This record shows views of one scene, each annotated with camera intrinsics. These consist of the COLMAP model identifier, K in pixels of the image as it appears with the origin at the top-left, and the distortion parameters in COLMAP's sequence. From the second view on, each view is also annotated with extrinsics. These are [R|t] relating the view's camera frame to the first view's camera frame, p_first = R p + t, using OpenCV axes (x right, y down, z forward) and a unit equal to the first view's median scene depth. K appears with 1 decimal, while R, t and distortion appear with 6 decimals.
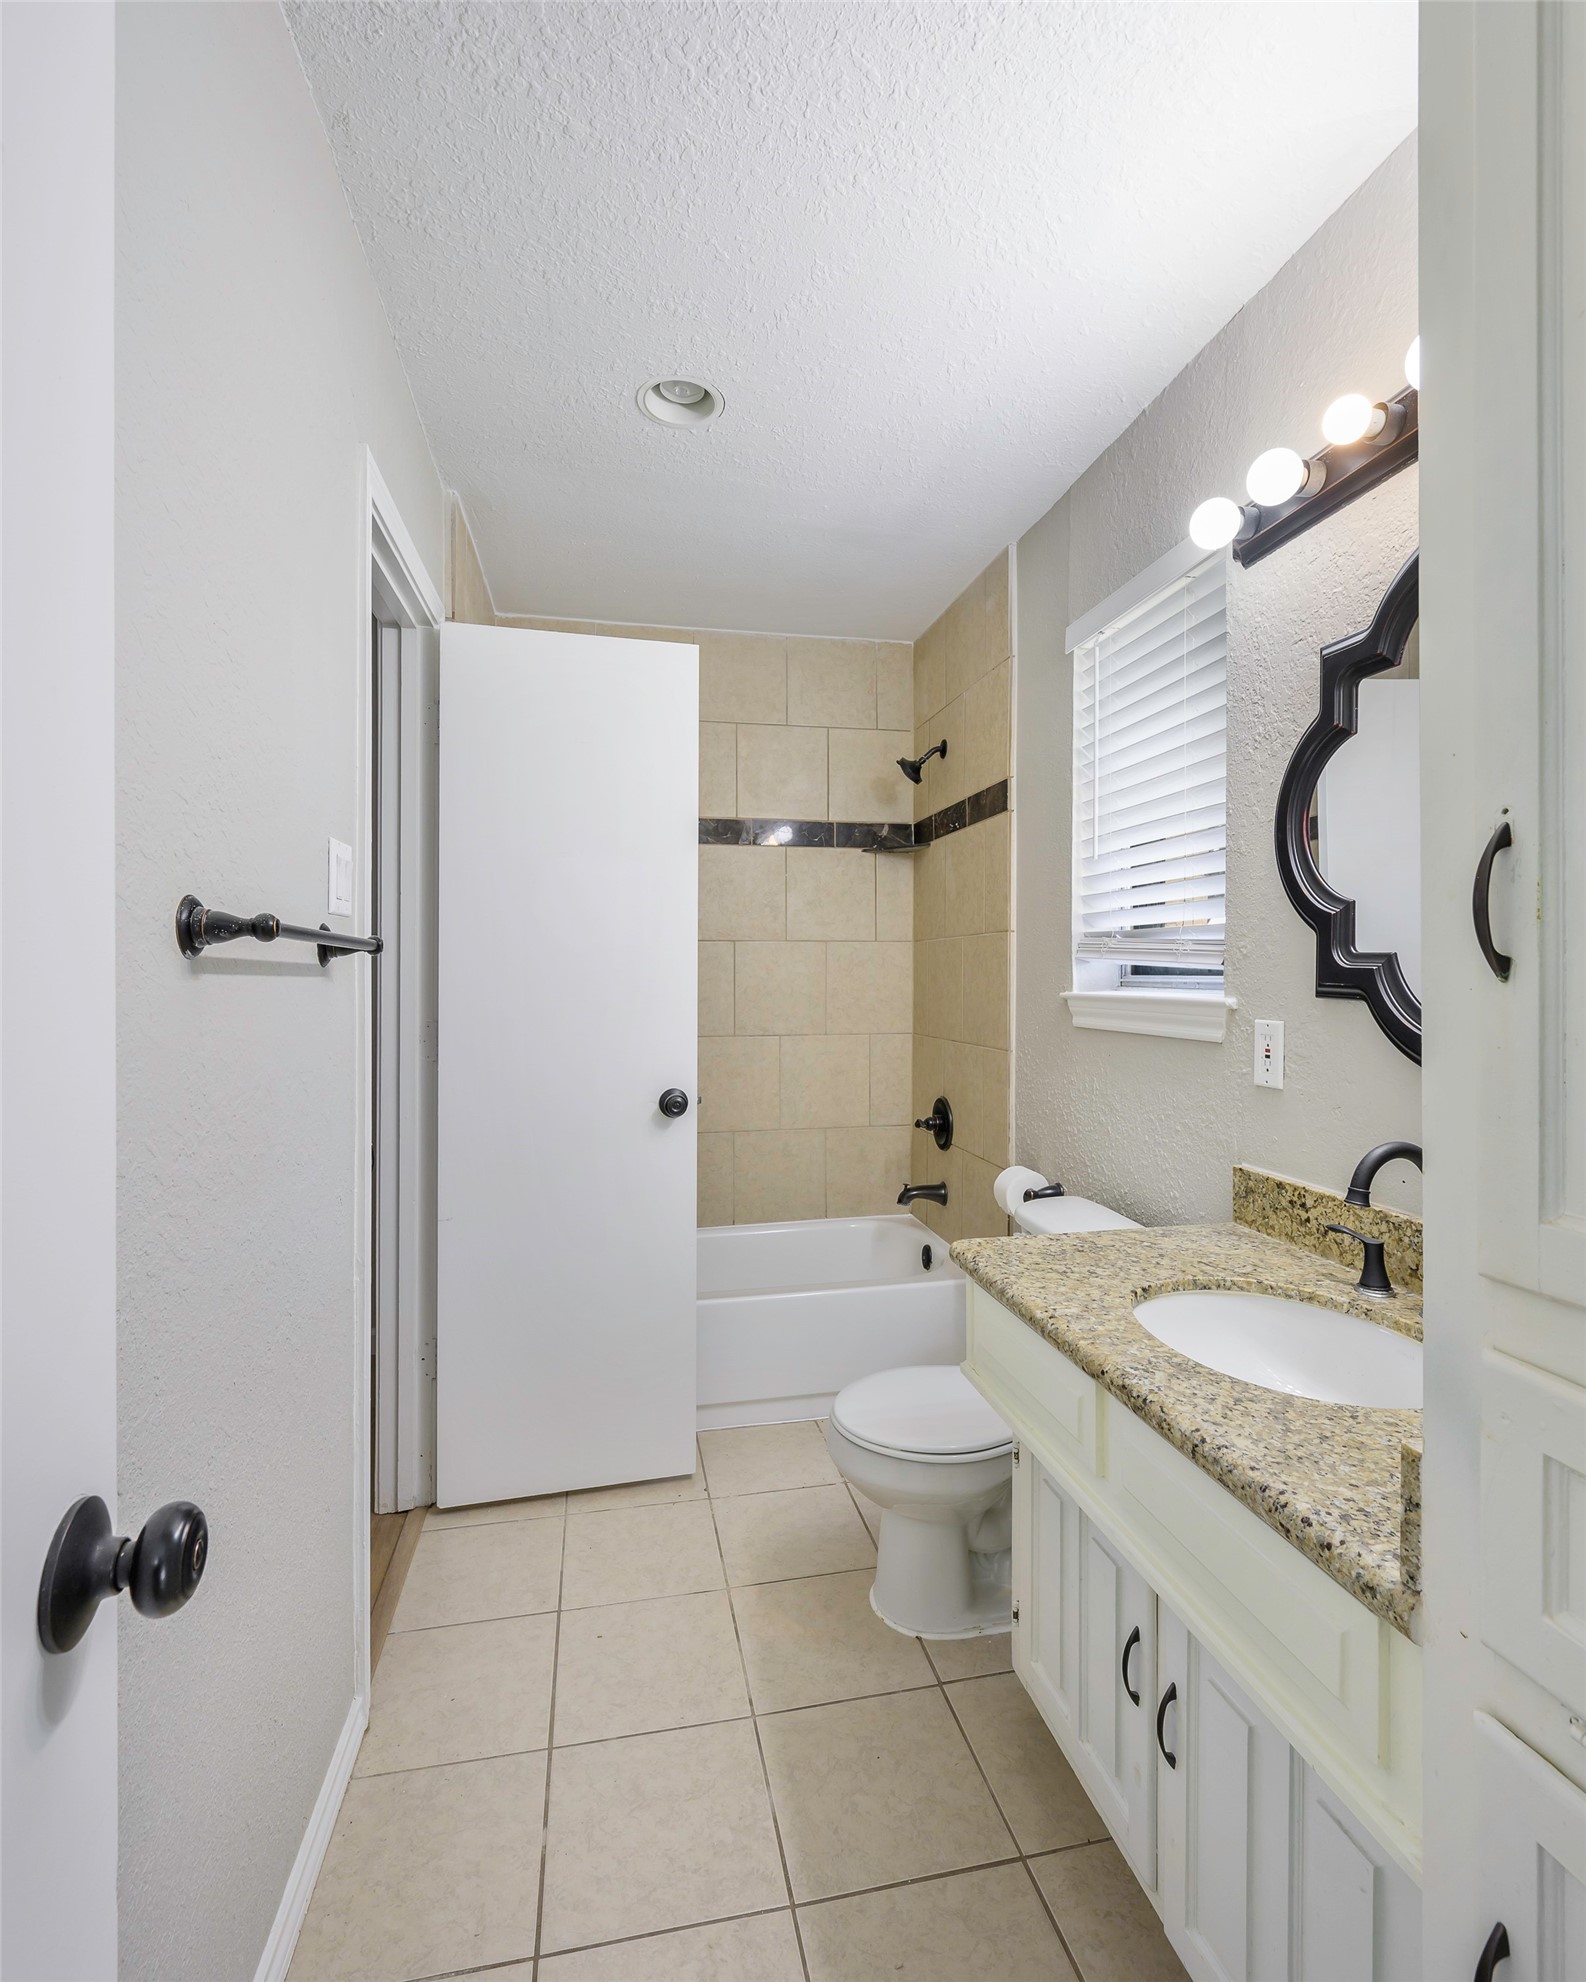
lens RADIAL K [[945.5, 0, 800.3], [0, 945.5, 979.4], [0, 0, 1]] dist [0.000577, -0.000020]
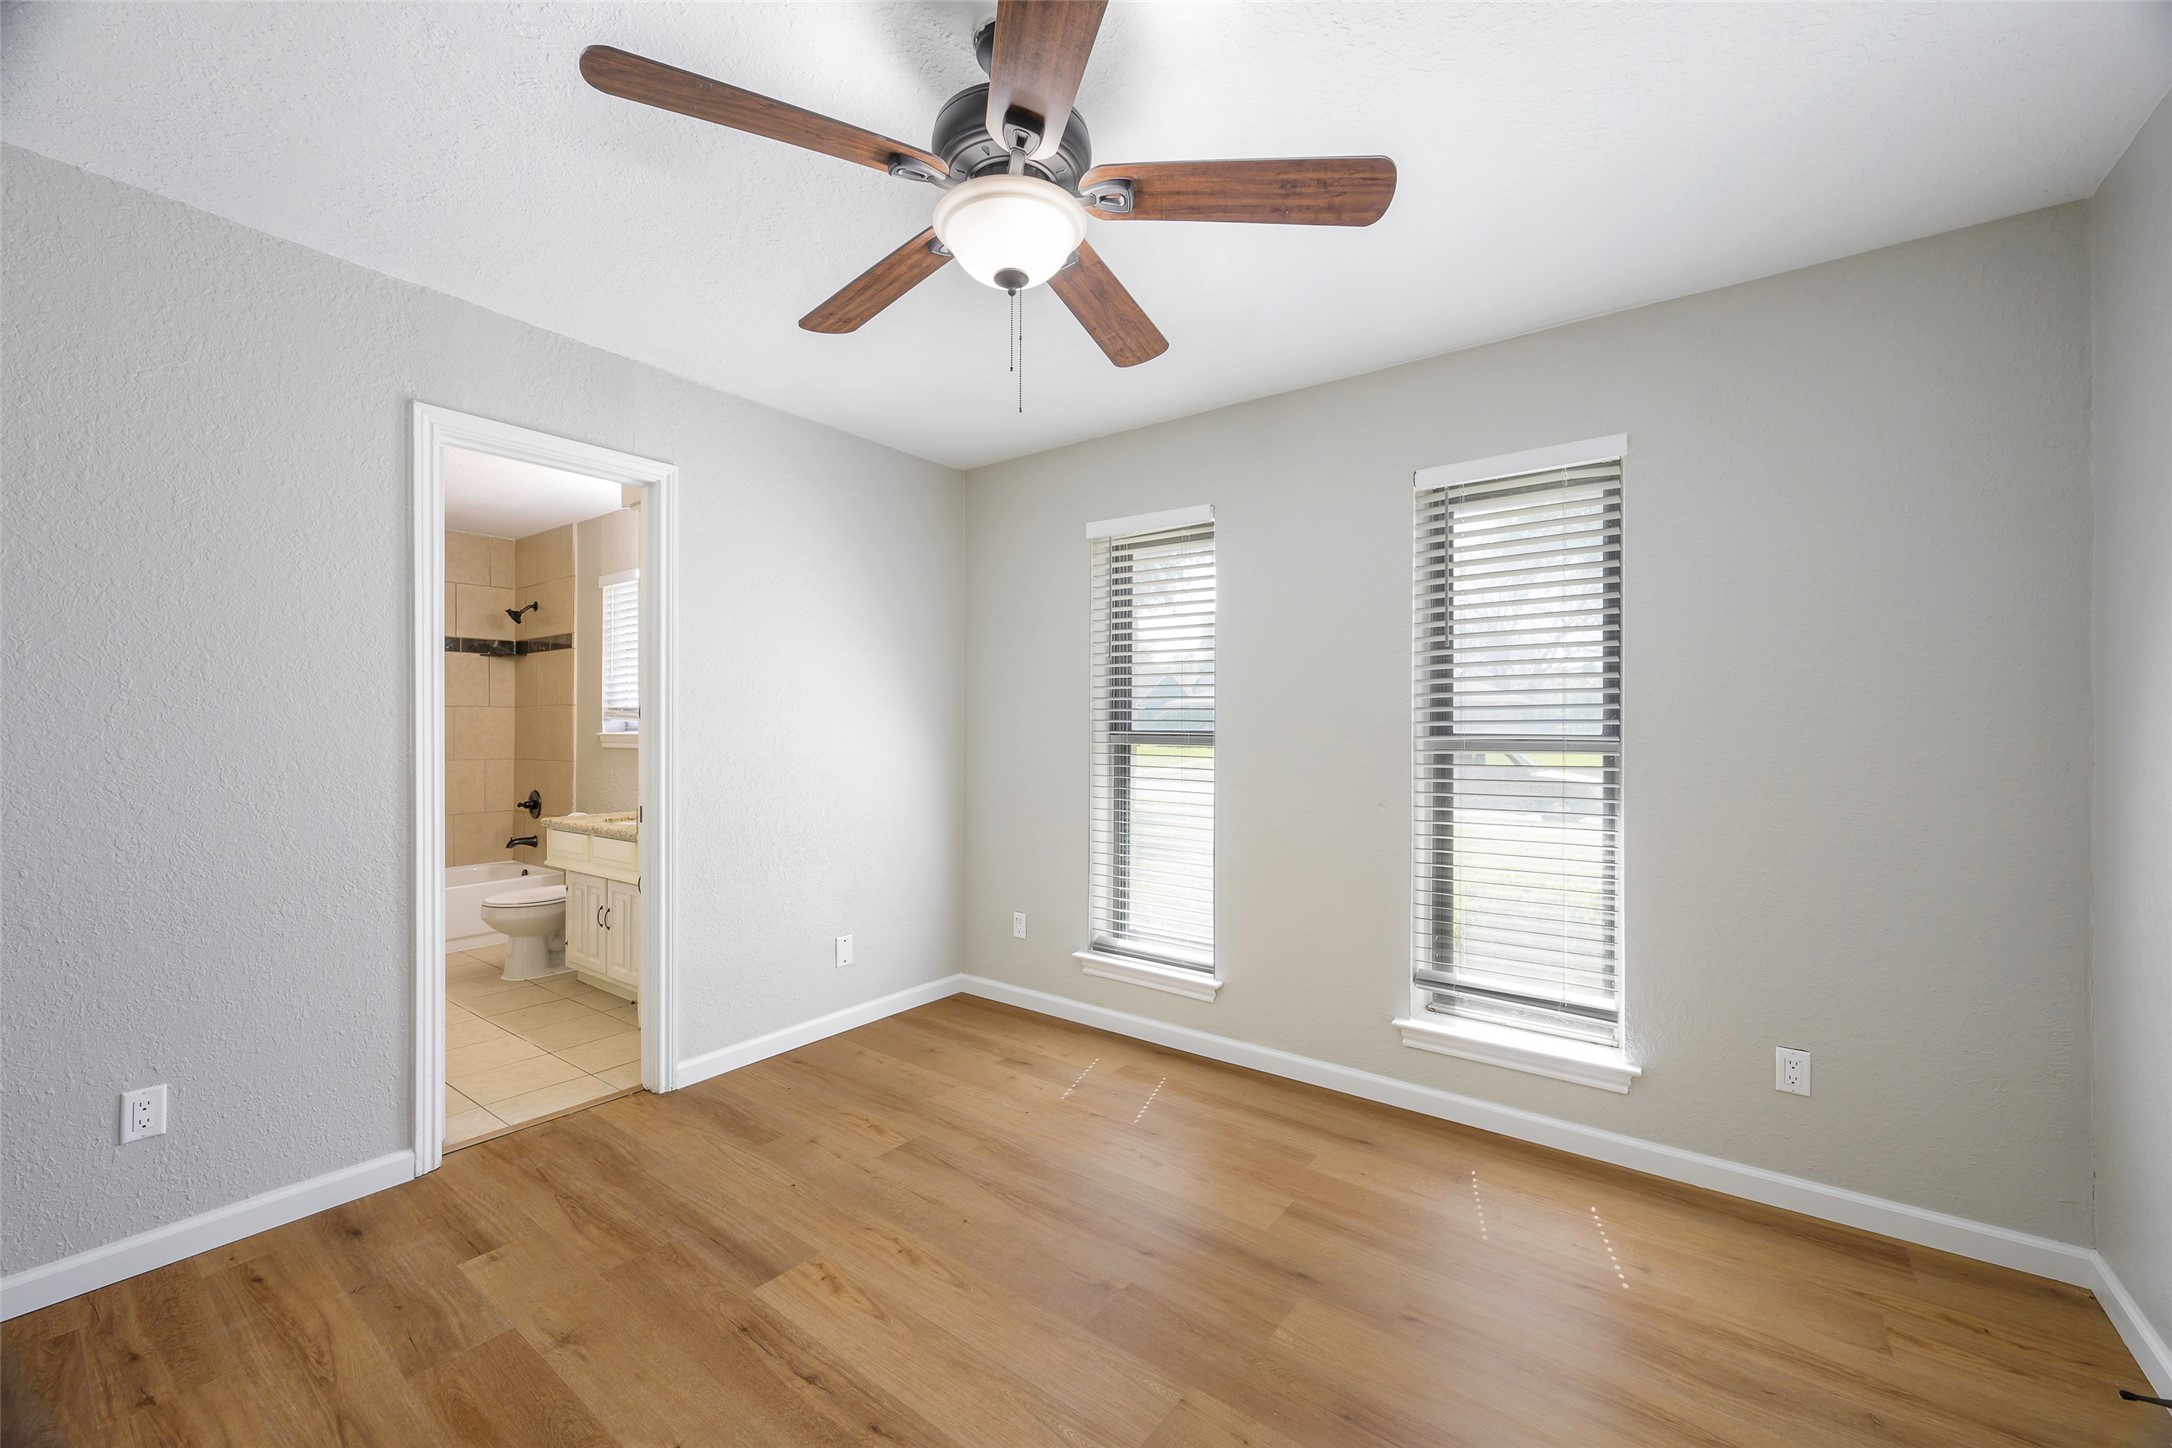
lens RADIAL K [[847.5, 0, 1098.0], [0, 847.5, 728.9], [0, 0, 1]] dist [0.001321, 0.000066]
pose [[0.736983, 0.002028, 0.675908, -0.167357], [0.001853, 0.999986, -0.005021, 0.012018], [-0.675909, 0.004953, 0.736969, -1.023233]]
